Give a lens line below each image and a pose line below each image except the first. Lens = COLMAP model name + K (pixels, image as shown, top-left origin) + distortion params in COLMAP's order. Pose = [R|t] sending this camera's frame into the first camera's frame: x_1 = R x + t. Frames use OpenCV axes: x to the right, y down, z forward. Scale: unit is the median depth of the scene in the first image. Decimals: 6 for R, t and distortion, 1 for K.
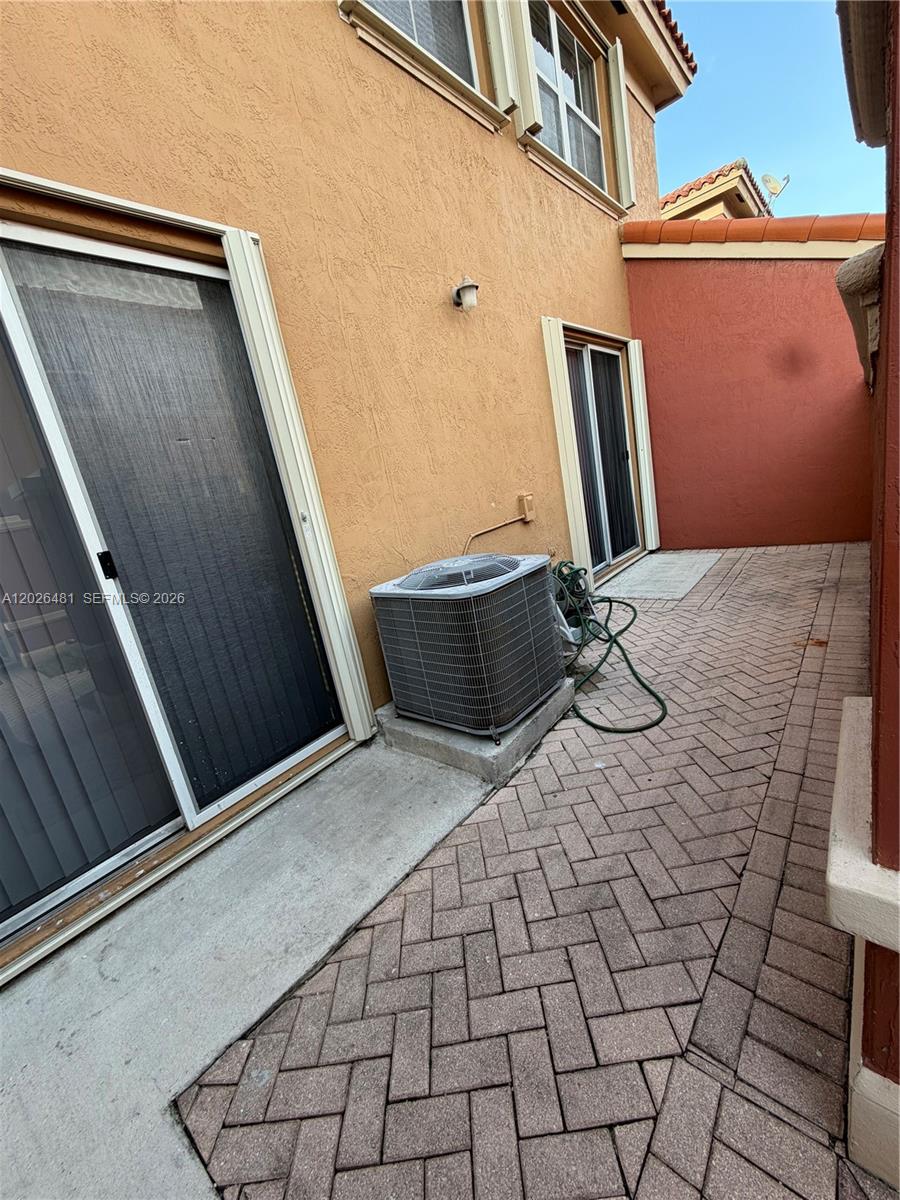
lens RADIAL K [[481.6, 0, 449.8], [0, 481.6, 604.3], [0, 0, 1]] dist [-0.000115, 0.001065]
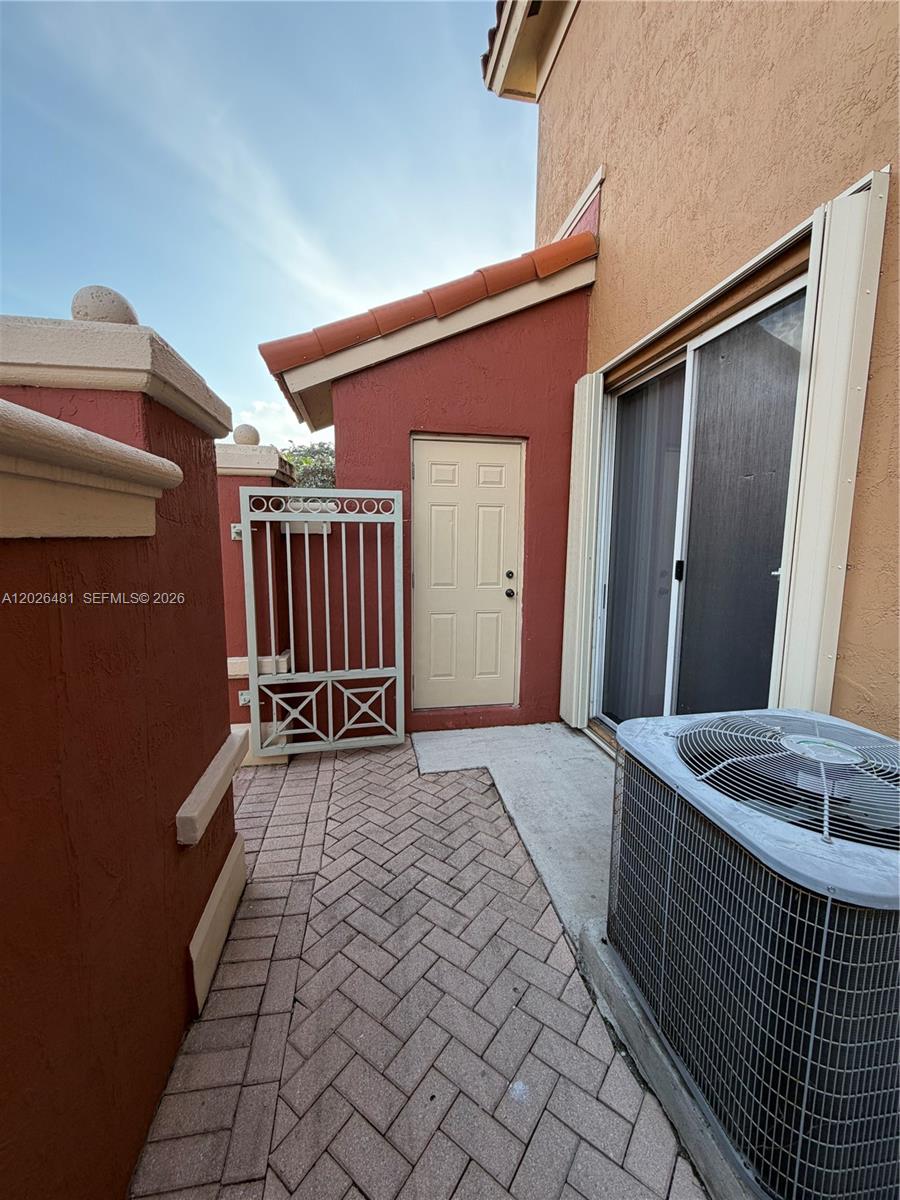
lens RADIAL K [[481.6, 0, 445.4], [0, 481.6, 600.6], [0, 0, 1]] dist [-0.000115, 0.001065]
pose [[-0.640906, 0.270205, -0.718490, 1.056188], [-0.076122, 0.909013, 0.409757, -0.730972], [0.763835, 0.317309, -0.562023, 1.810386]]
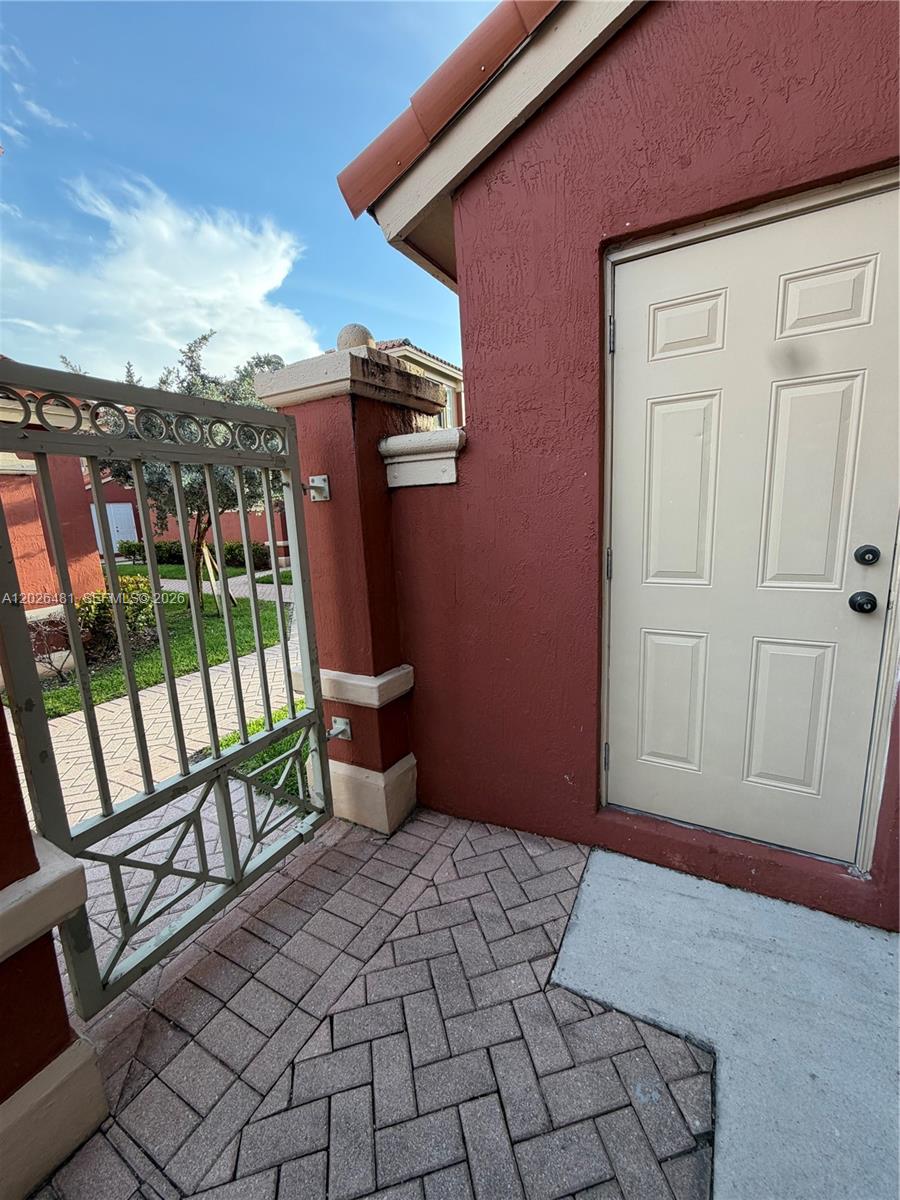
lens RADIAL K [[481.6, 0, 446.1], [0, 481.6, 598.3], [0, 0, 1]] dist [-0.000115, 0.001065]
pose [[-0.956215, 0.255729, -0.142321, -0.126553], [0.169686, 0.880655, 0.442327, -0.315272], [0.238451, 0.398810, -0.885489, 1.259515]]
